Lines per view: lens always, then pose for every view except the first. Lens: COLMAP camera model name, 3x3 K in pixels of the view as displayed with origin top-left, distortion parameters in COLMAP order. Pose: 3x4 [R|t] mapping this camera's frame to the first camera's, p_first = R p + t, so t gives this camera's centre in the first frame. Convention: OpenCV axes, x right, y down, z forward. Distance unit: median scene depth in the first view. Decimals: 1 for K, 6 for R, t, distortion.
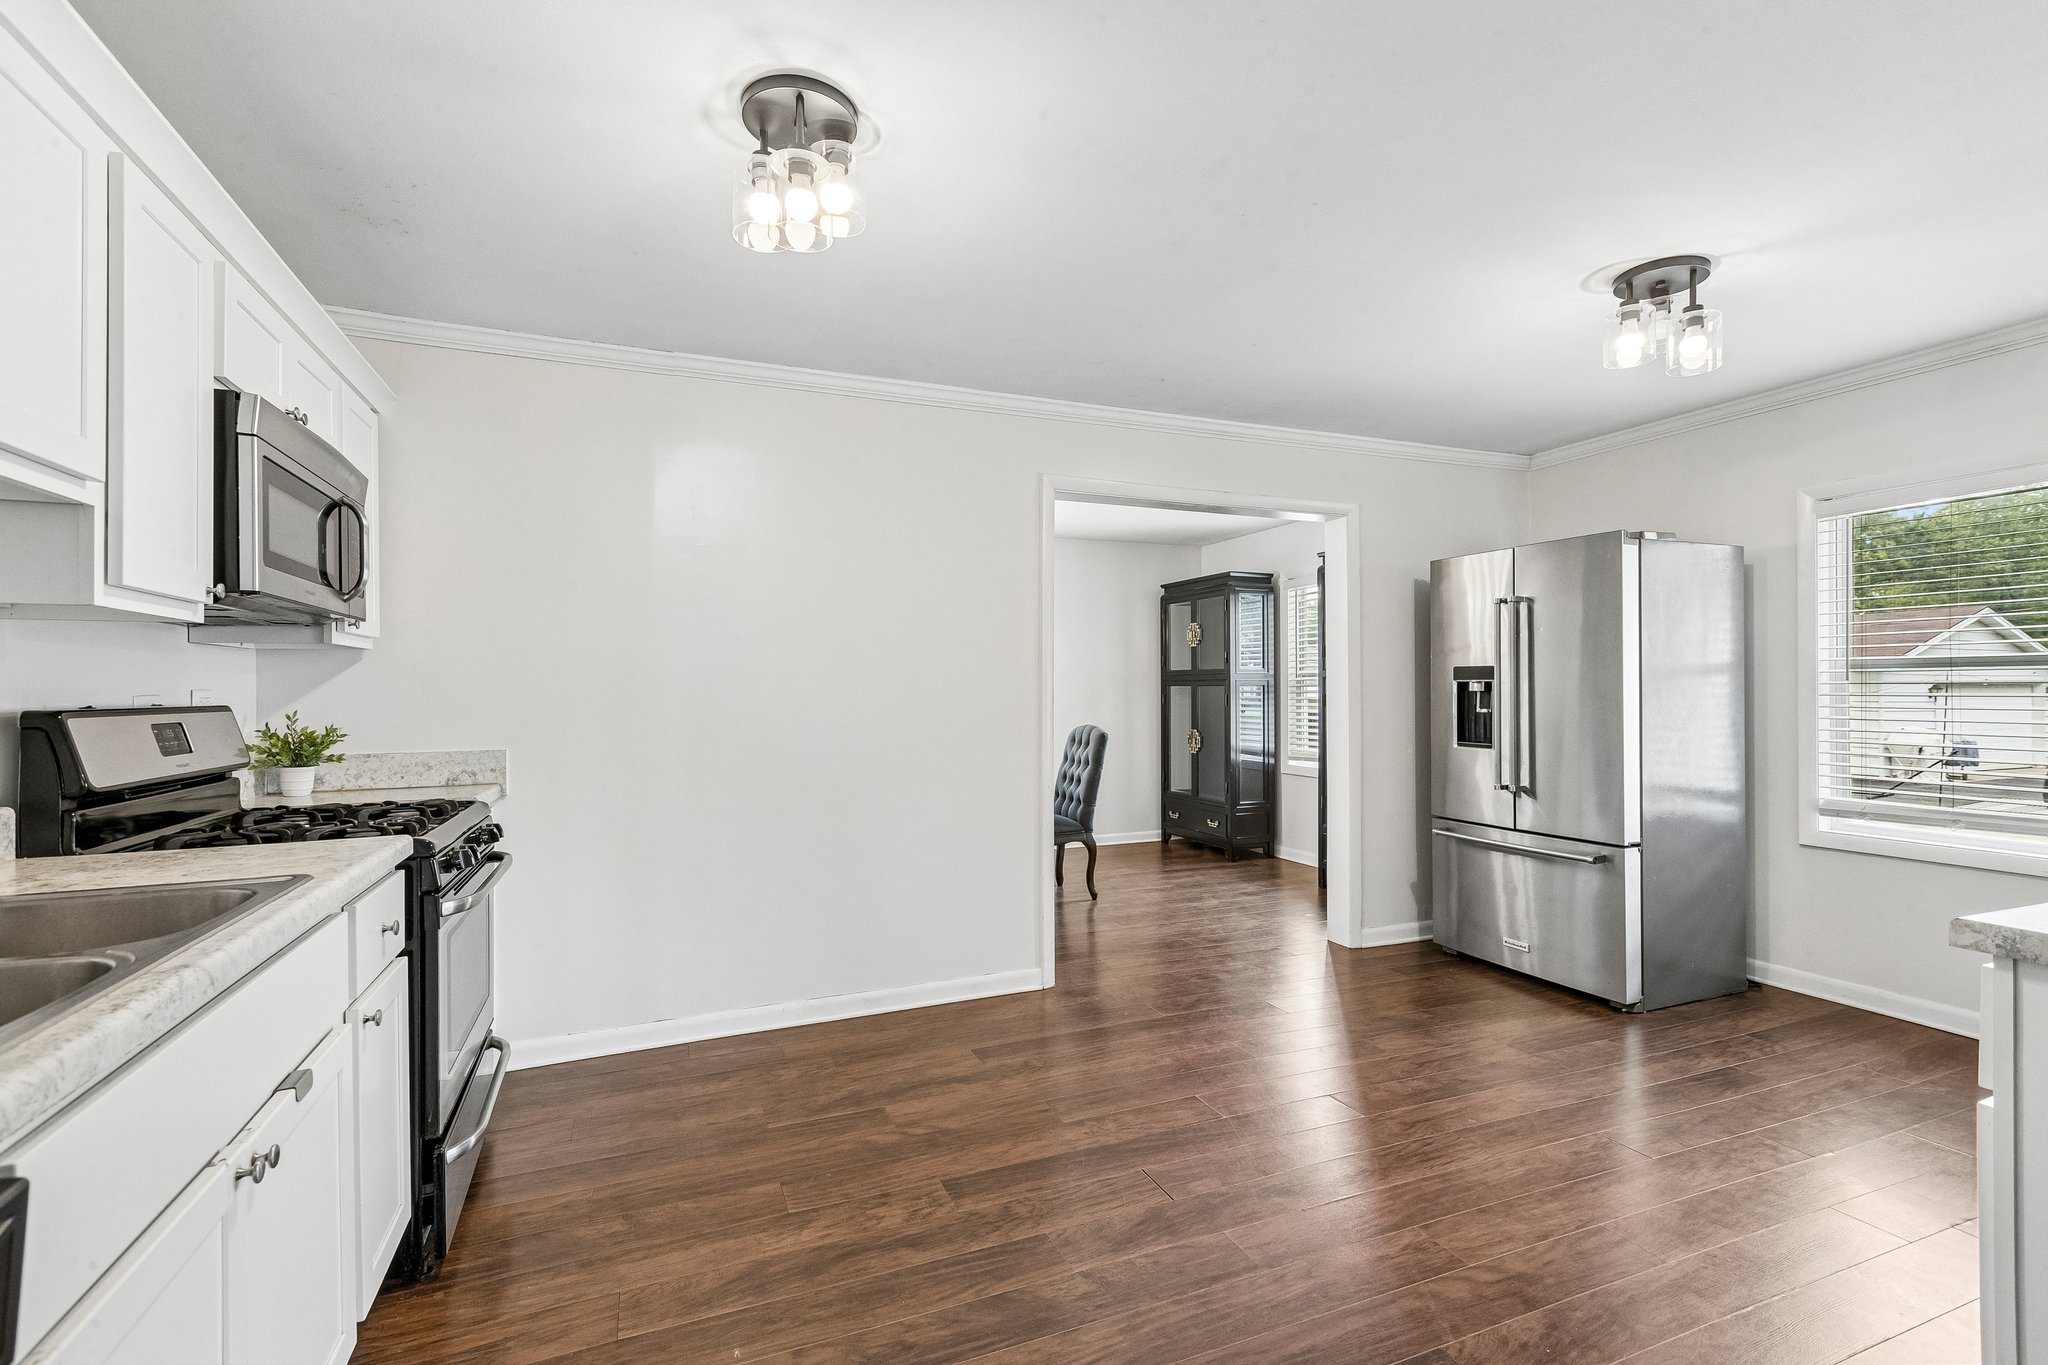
lens RADIAL K [[926.5, 0, 1023.9], [0, 926.5, 689.8], [0, 0, 1]] dist [0.002894, -0.000112]
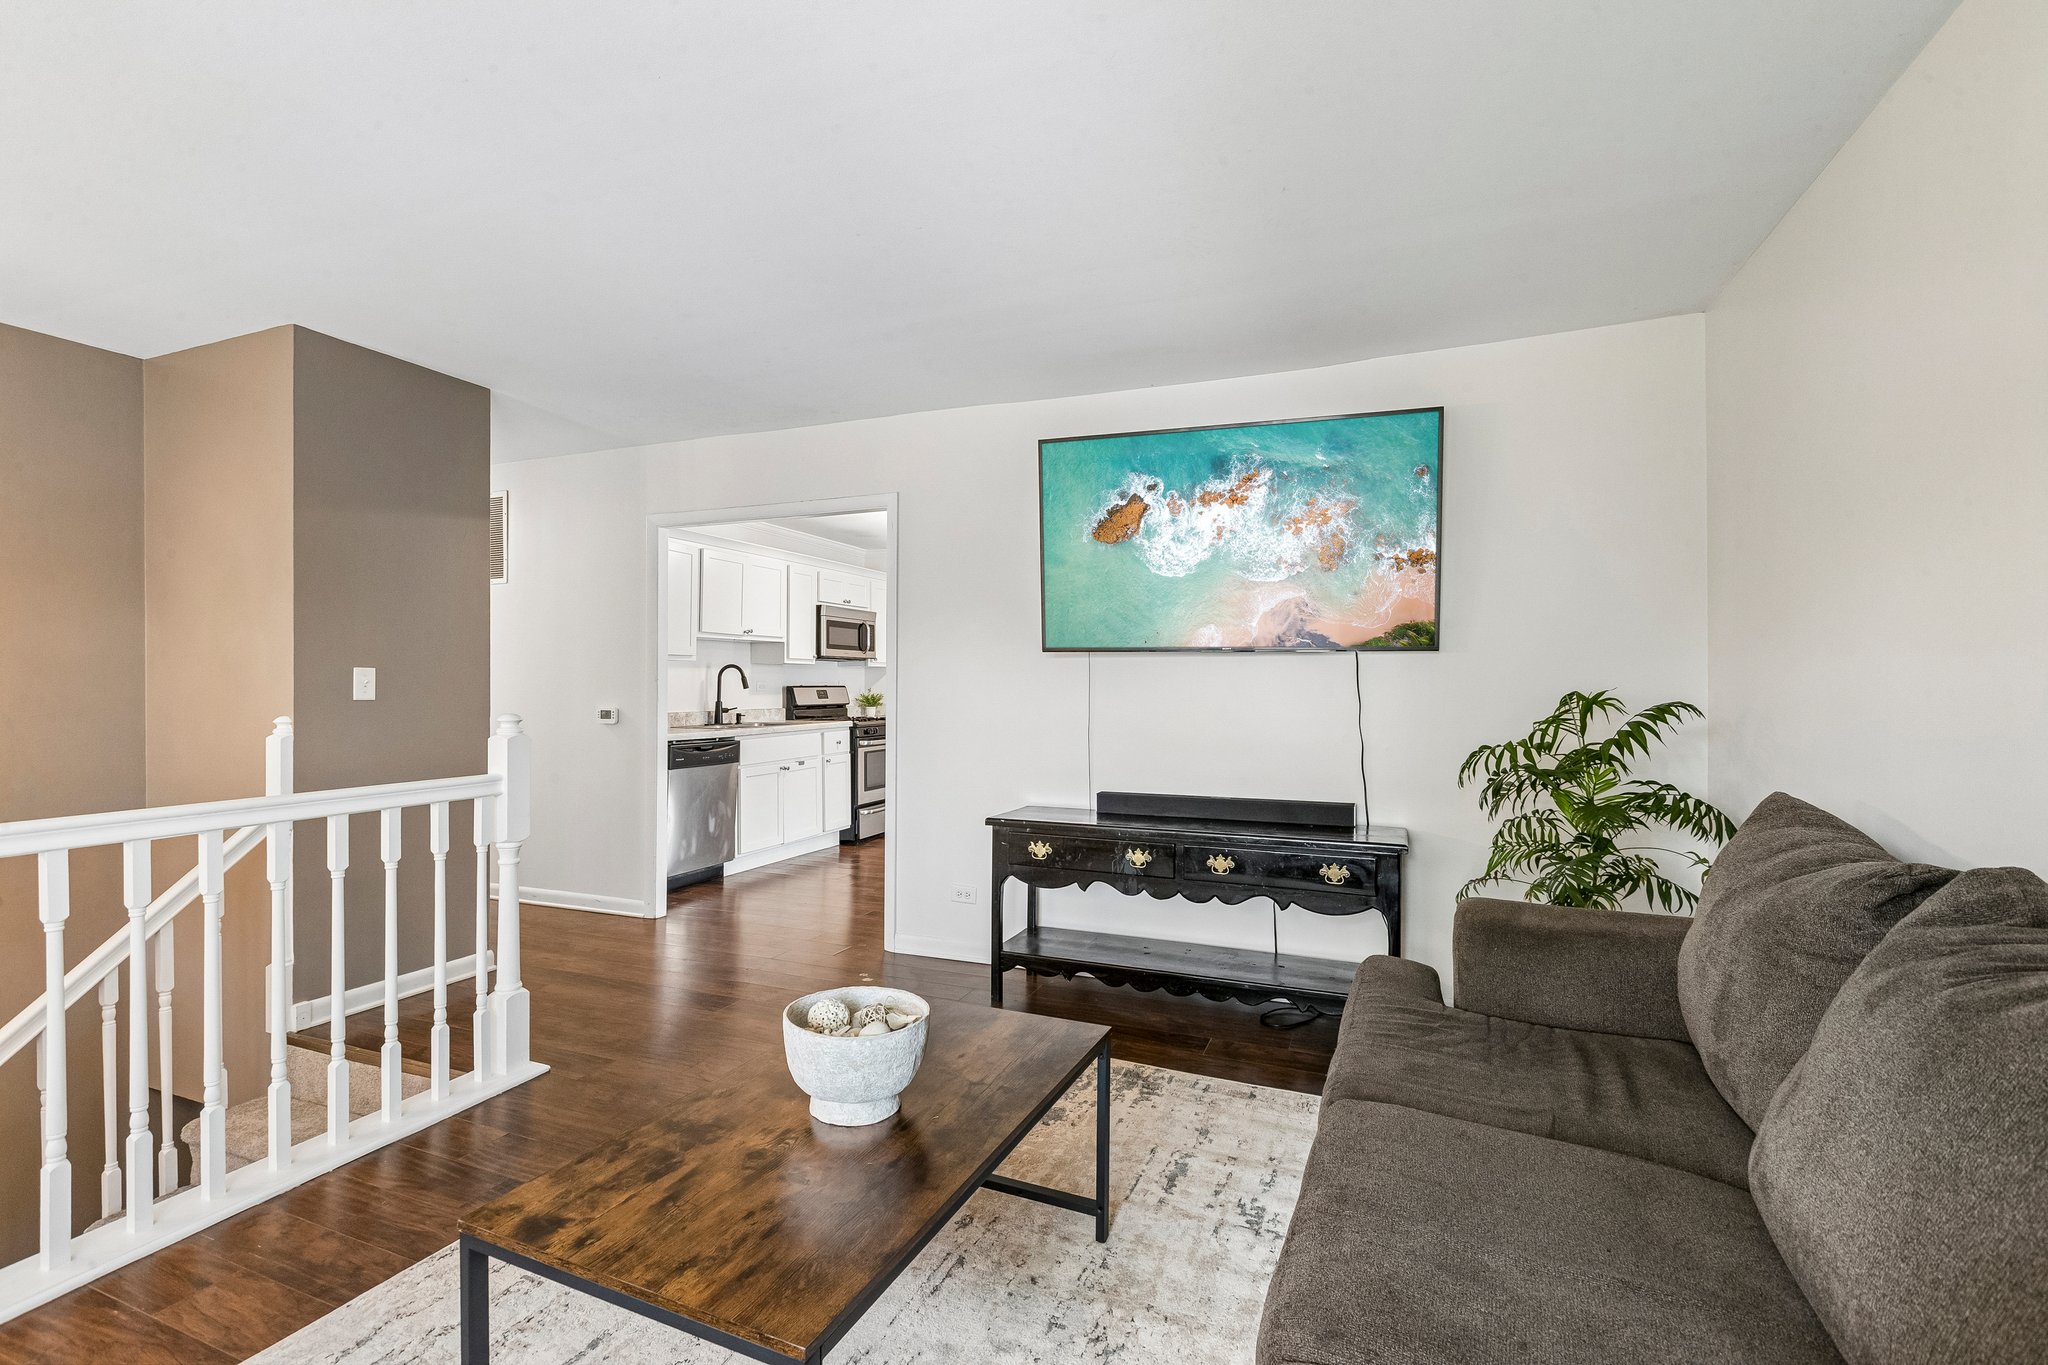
lens RADIAL K [[926.5, 0, 1025.8], [0, 926.5, 685.0], [0, 0, 1]] dist [0.002894, -0.000112]
pose [[0.703465, 0.003111, -0.710723, 0.826863], [0.000102, 0.999990, 0.004478, -0.000001], [0.710730, -0.003222, 0.703458, -0.368816]]
